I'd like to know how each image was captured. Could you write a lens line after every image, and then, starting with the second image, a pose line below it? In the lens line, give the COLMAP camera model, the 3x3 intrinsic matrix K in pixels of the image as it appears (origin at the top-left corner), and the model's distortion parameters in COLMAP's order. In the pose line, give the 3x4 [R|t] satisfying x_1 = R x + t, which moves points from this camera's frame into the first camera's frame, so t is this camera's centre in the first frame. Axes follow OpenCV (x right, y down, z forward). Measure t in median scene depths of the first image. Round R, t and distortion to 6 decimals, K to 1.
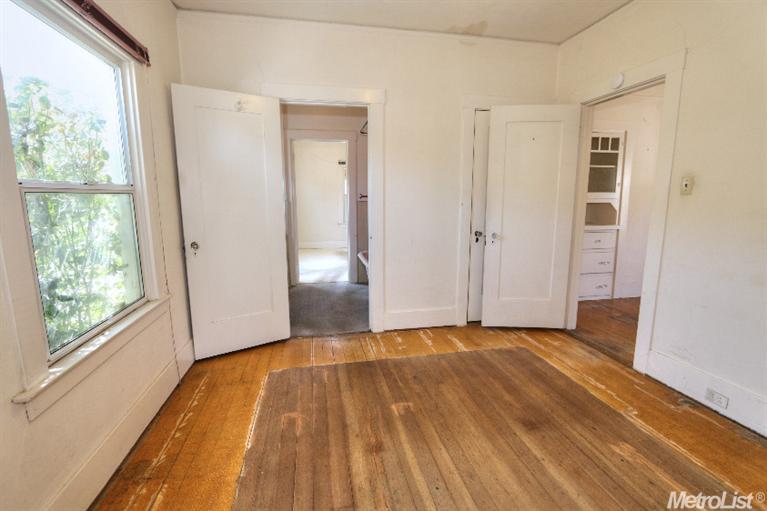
lens RADIAL K [[350.6, 0, 386.5], [0, 350.6, 251.4], [0, 0, 1]] dist [-0.020402, 0.002396]
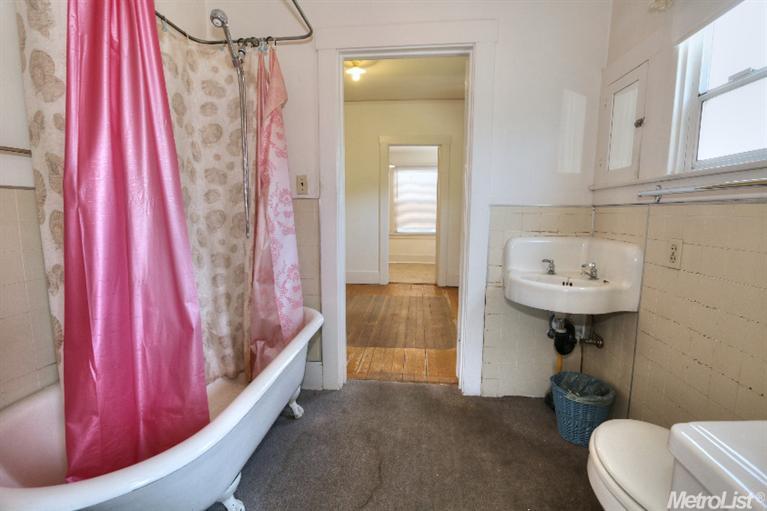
lens RADIAL K [[350.6, 0, 385.3], [0, 350.6, 256.3], [0, 0, 1]] dist [-0.020402, 0.002396]
pose [[-0.954665, -0.041054, 0.294837, -0.390280], [0.040113, 0.963670, 0.264068, -0.242323], [-0.294967, 0.263923, -0.918335, 1.899953]]
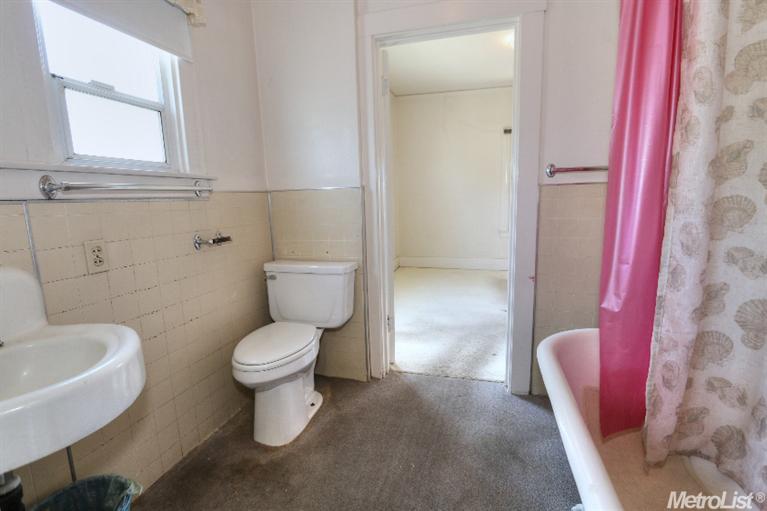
lens RADIAL K [[350.6, 0, 386.7], [0, 350.6, 251.0], [0, 0, 1]] dist [-0.020402, 0.002396]
pose [[0.896950, 0.049495, -0.439353, -0.116848], [-0.047483, 0.998751, 0.015575, -0.132559], [0.439575, 0.006892, 0.898180, 1.103827]]
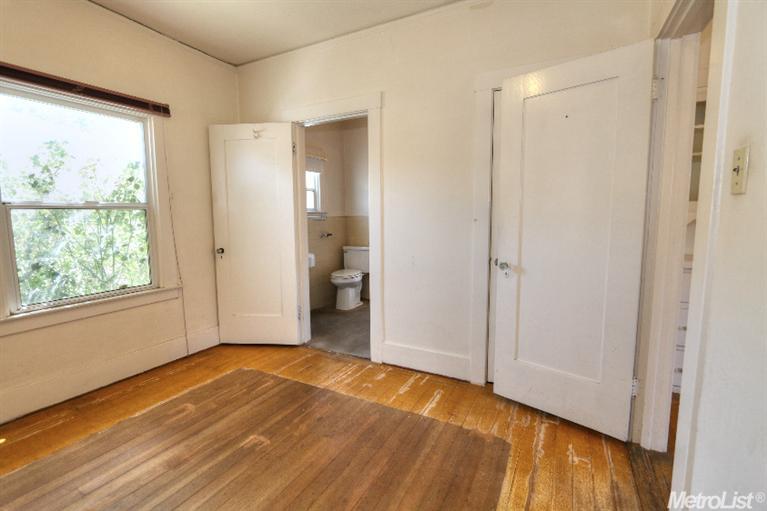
lens RADIAL K [[350.6, 0, 383.4], [0, 350.6, 254.8], [0, 0, 1]] dist [-0.020402, 0.002396]
pose [[0.774964, 0.069286, -0.628196, 0.642997], [-0.093733, 0.995580, -0.005825, -0.046801], [0.625016, 0.063397, 0.778033, 0.365727]]
